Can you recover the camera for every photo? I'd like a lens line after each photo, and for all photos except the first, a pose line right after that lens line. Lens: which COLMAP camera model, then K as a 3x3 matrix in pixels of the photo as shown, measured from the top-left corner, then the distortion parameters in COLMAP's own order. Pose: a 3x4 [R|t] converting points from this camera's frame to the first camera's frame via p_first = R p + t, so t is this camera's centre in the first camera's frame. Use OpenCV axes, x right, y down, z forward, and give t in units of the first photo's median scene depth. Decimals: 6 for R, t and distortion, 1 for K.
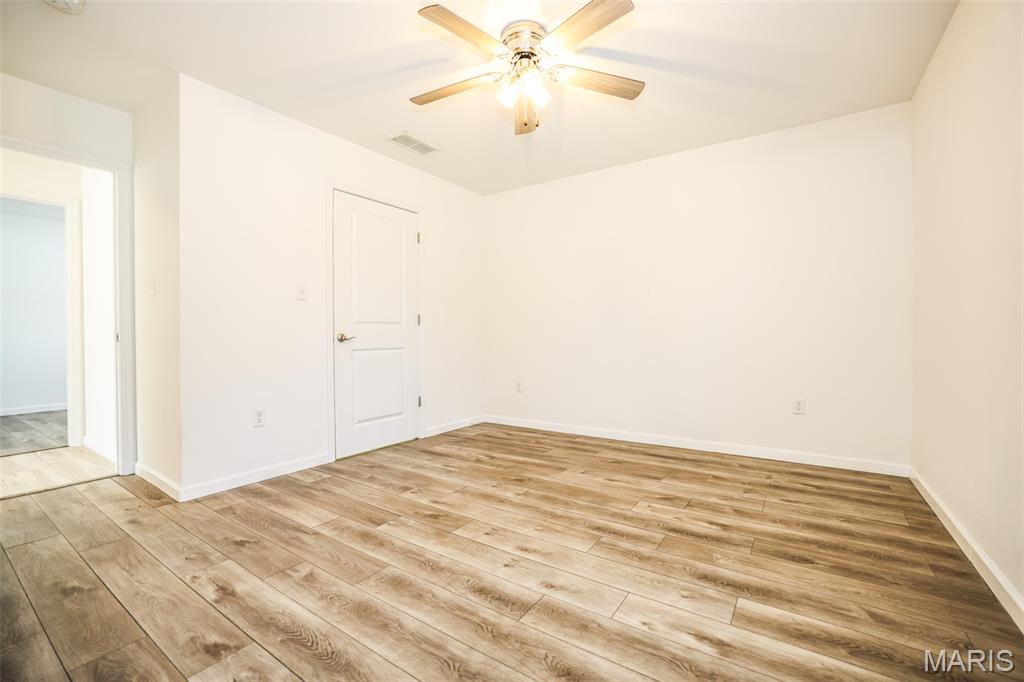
lens RADIAL K [[445.9, 0, 508.2], [0, 445.9, 337.5], [0, 0, 1]] dist [-0.009682, 0.006152]
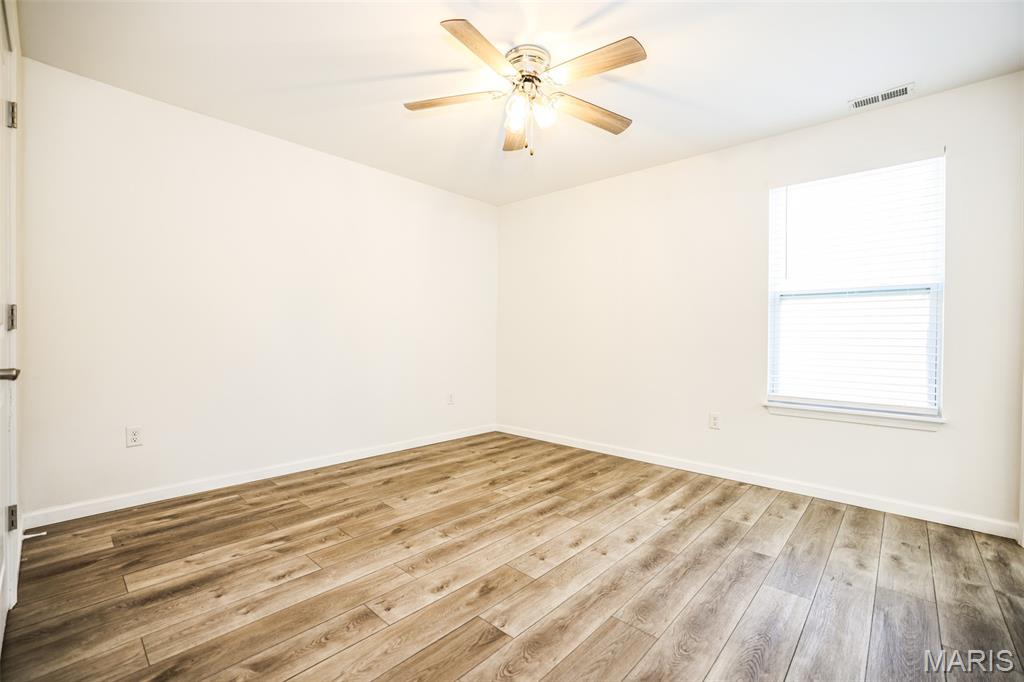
lens RADIAL K [[445.9, 0, 507.0], [0, 445.9, 350.1], [0, 0, 1]] dist [-0.009682, 0.006152]
pose [[0.104910, -0.012387, 0.994405, -0.904985], [-0.017746, 0.999740, 0.014326, -0.030112], [-0.994323, -0.019150, 0.104663, 0.864389]]
